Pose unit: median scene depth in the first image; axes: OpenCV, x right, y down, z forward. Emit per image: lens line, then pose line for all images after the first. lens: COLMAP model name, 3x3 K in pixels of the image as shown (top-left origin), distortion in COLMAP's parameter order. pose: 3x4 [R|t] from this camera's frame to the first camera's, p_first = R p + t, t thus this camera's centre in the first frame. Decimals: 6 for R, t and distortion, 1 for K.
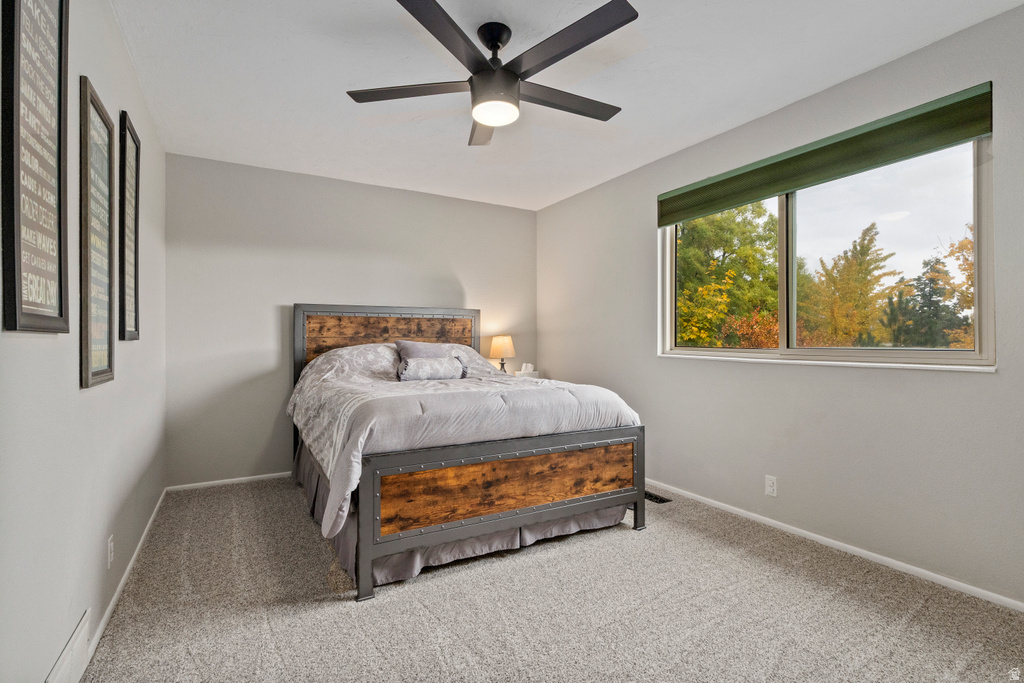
lens RADIAL K [[492.9, 0, 513.4], [0, 492.9, 340.2], [0, 0, 1]] dist [-0.002035, 0.000827]
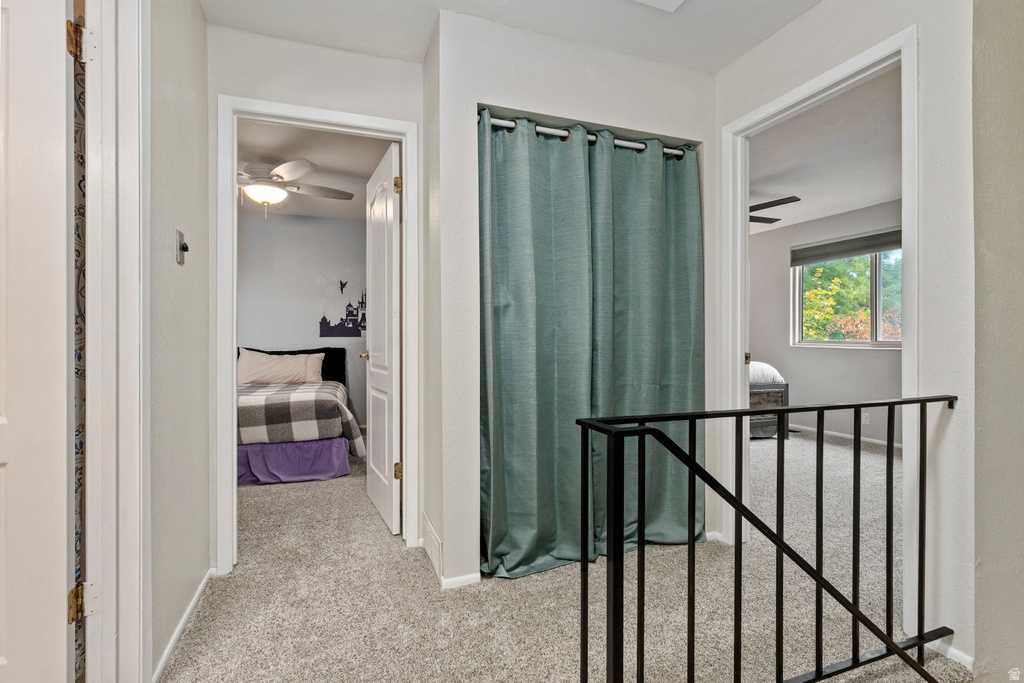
lens RADIAL K [[492.9, 0, 518.7], [0, 492.9, 338.5], [0, 0, 1]] dist [-0.002035, 0.000827]
pose [[0.988275, 0.001300, -0.152678, -0.131587], [-0.001164, 0.999999, 0.000981, 0.002262], [0.152679, -0.000792, 0.988276, -0.283222]]
